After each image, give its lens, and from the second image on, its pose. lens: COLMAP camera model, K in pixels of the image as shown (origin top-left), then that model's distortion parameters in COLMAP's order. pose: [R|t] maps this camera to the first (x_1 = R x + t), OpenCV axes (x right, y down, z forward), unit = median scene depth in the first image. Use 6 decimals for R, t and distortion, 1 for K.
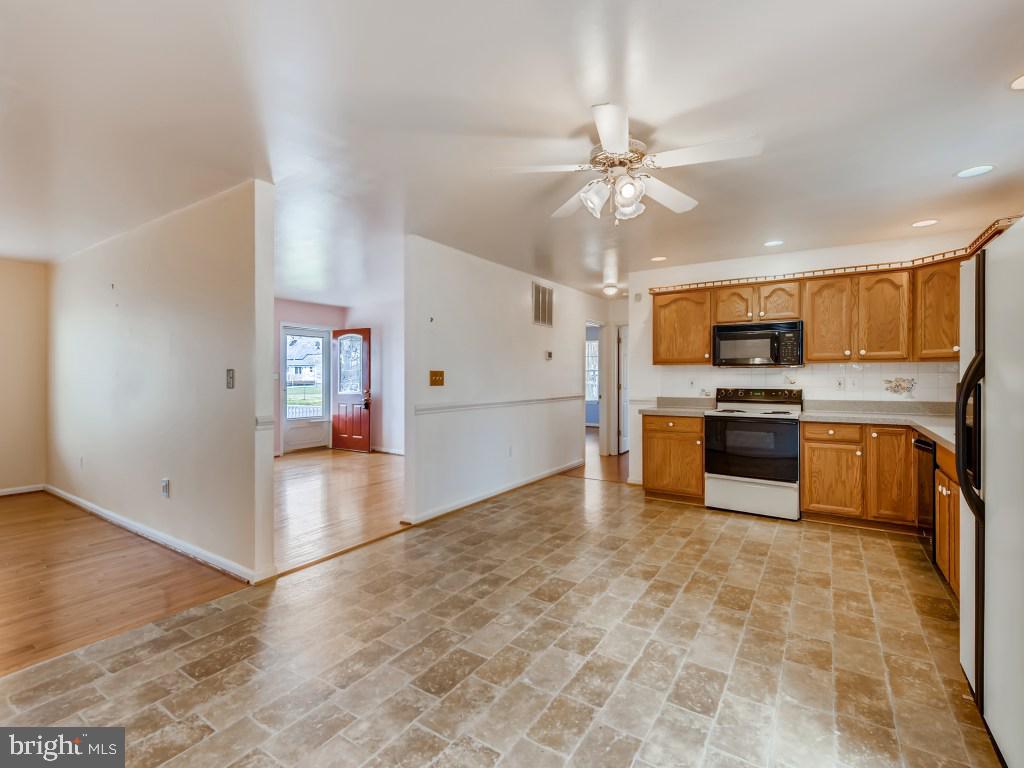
lens RADIAL K [[473.9, 0, 513.8], [0, 473.9, 379.0], [0, 0, 1]] dist [0.009531, -0.001395]
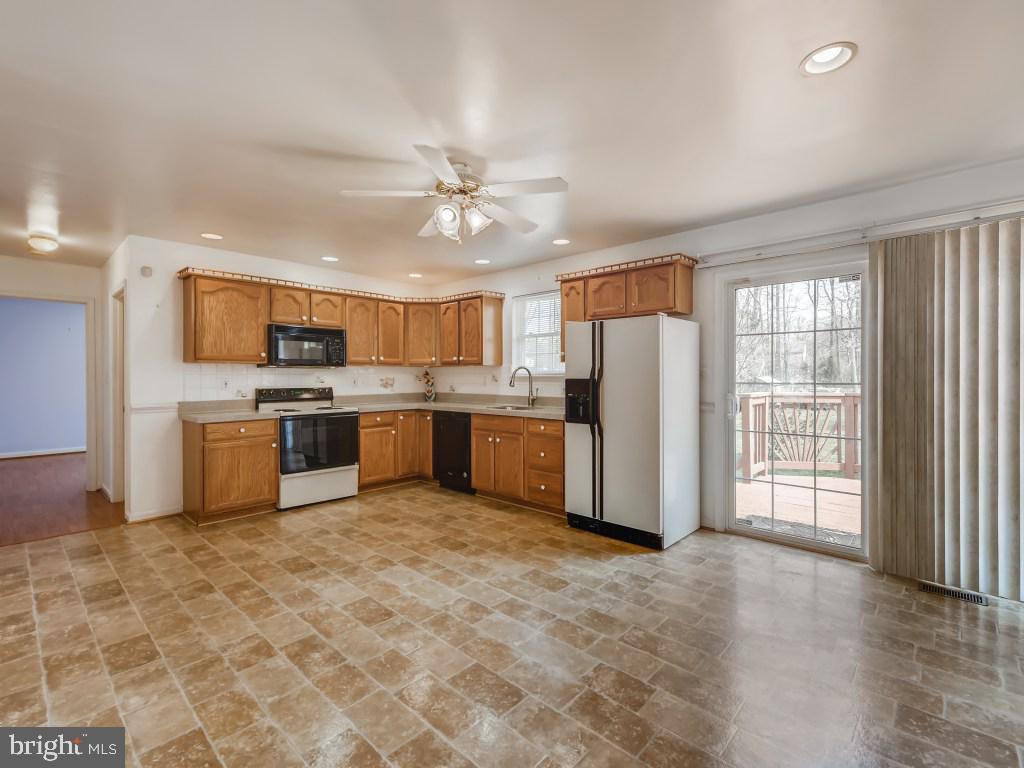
lens RADIAL K [[473.9, 0, 519.9], [0, 473.9, 379.5], [0, 0, 1]] dist [0.009531, -0.001395]
pose [[0.161294, -0.006488, 0.986885, -0.533318], [0.007811, 0.999955, 0.005297, 0.000084], [-0.986876, 0.006854, 0.161337, 0.397077]]
